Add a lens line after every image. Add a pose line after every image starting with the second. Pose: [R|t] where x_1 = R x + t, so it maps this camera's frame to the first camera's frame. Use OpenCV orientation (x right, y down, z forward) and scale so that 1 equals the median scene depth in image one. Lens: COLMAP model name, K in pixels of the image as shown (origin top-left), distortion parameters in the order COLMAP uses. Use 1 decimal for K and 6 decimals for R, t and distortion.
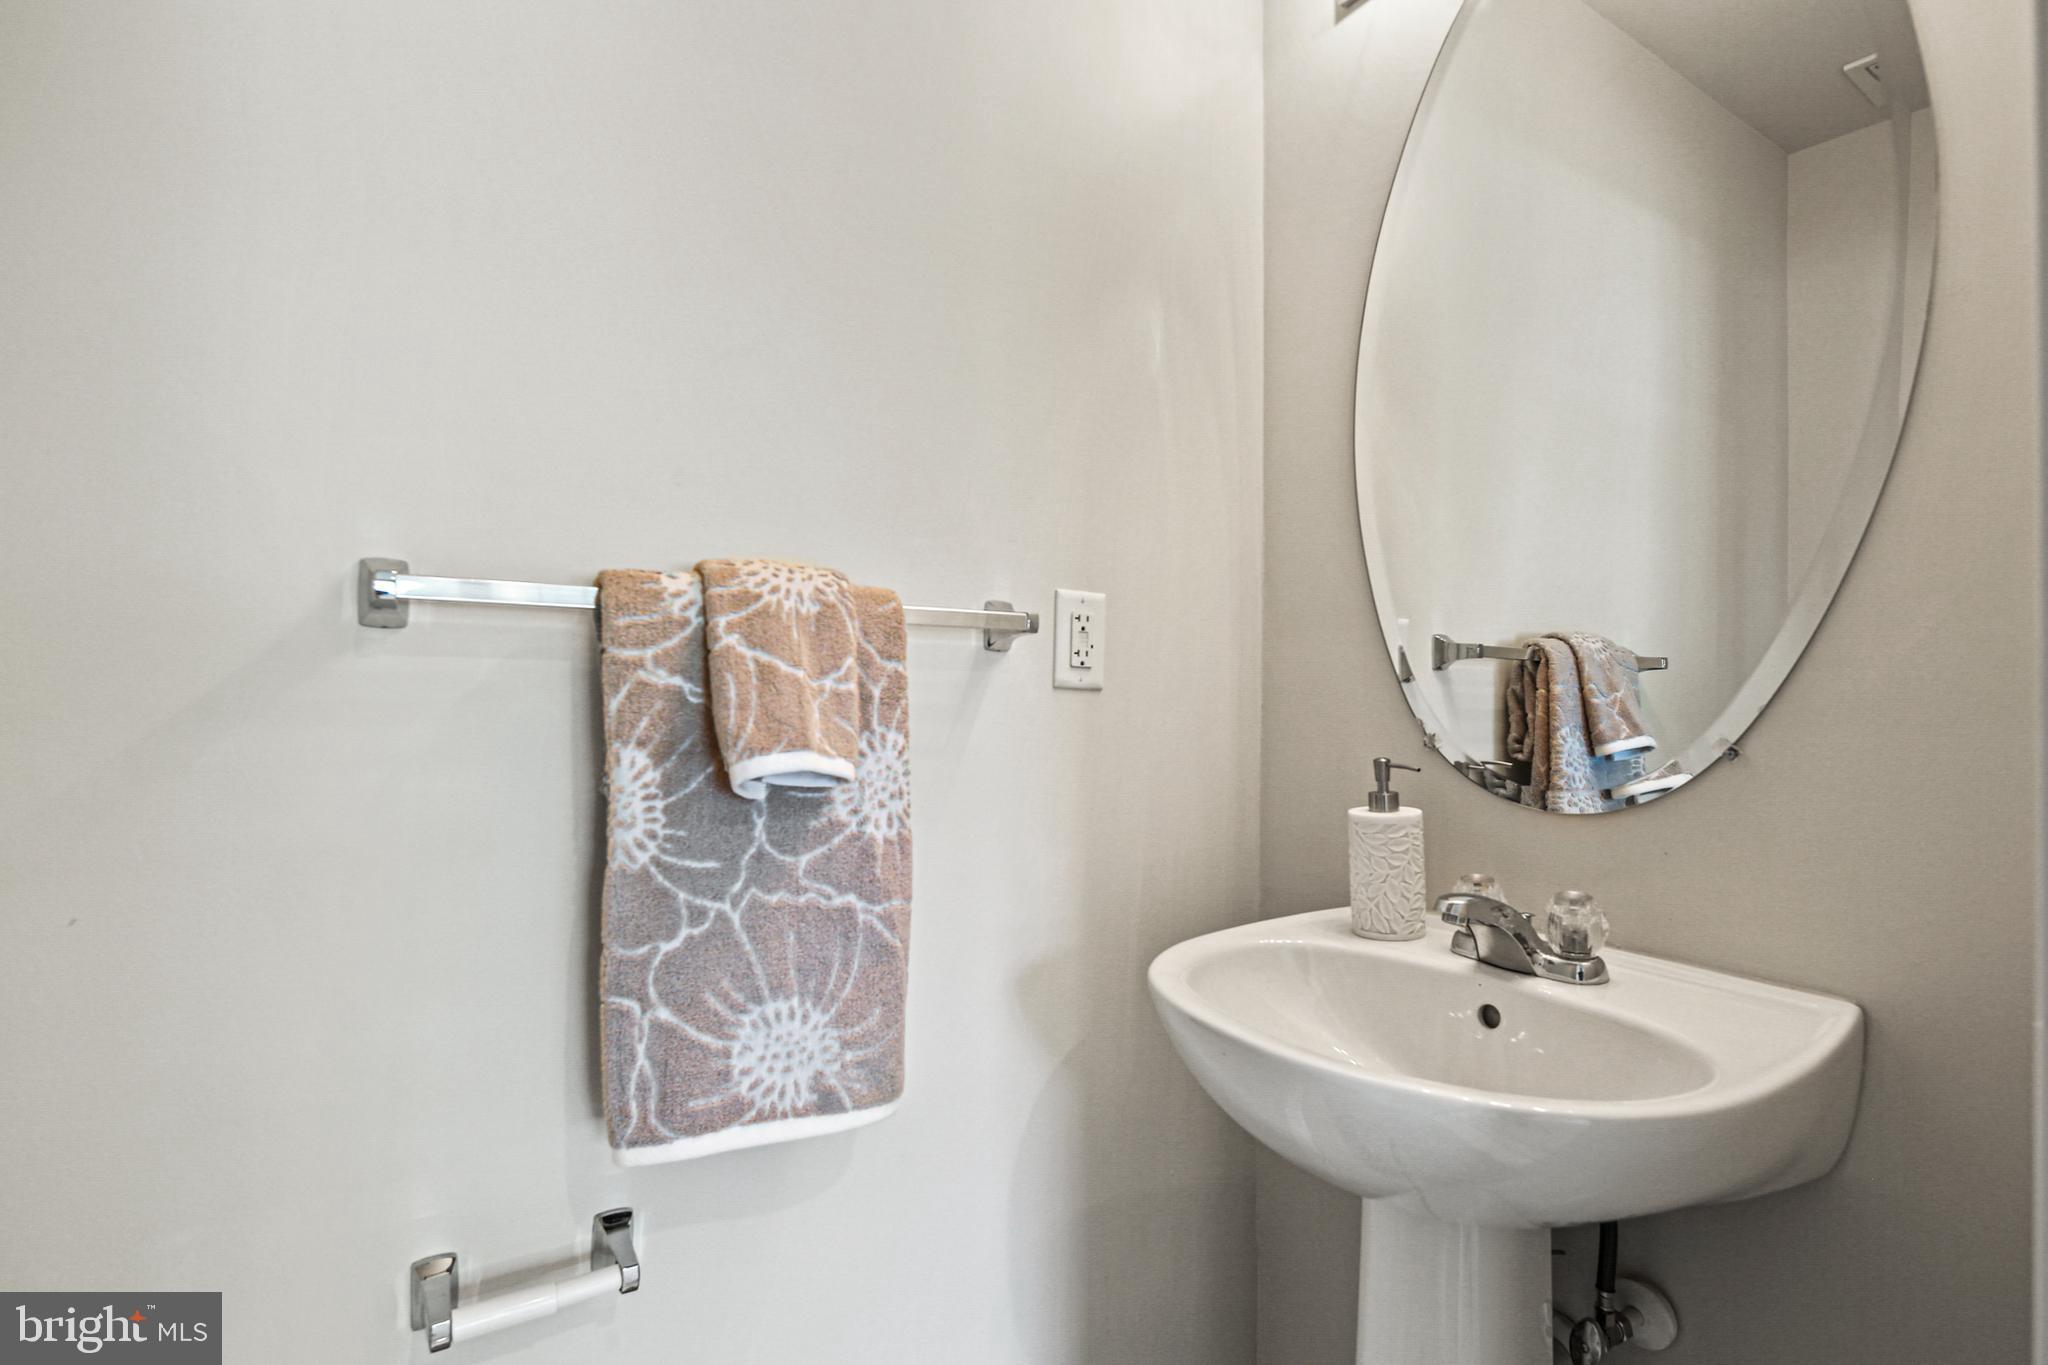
lens RADIAL K [[993.2, 0, 1011.2], [0, 993.2, 679.5], [0, 0, 1]] dist [0.005226, -0.003576]
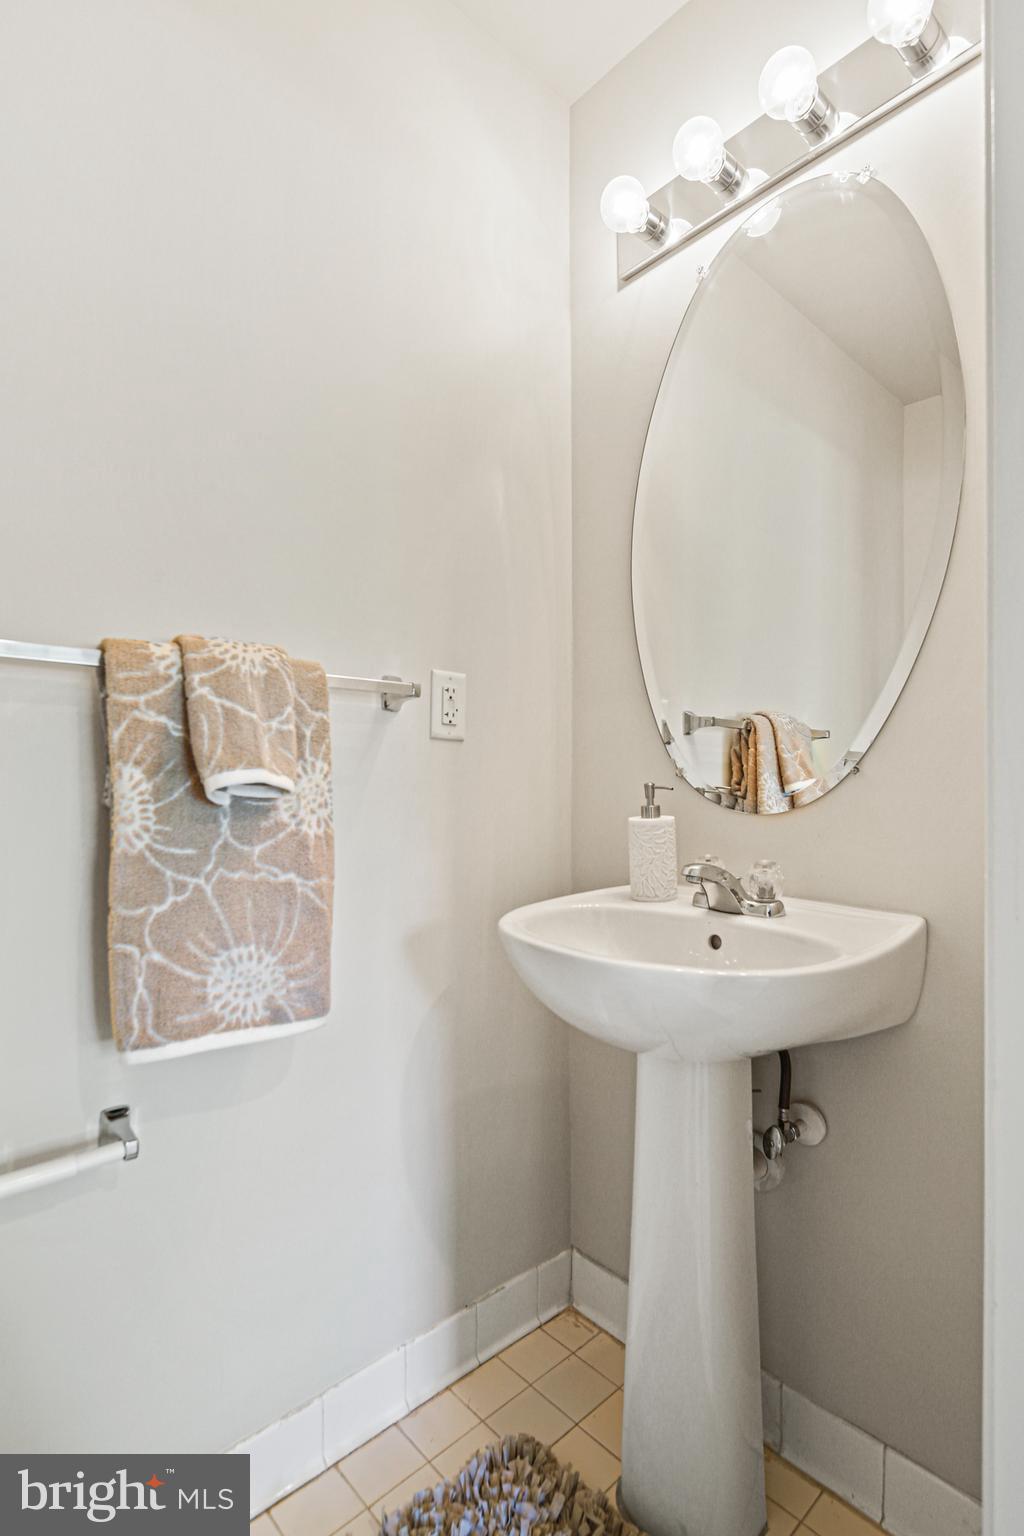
lens RADIAL K [[744.9, 0, 508.3], [0, 744.9, 772.1], [0, 0, 1]] dist [0.005226, -0.003576]
pose [[0.986592, -0.005683, 0.163106, -0.029308], [0.004700, 0.999968, 0.006410, 0.067424], [-0.163137, -0.005557, 0.986588, -0.102512]]
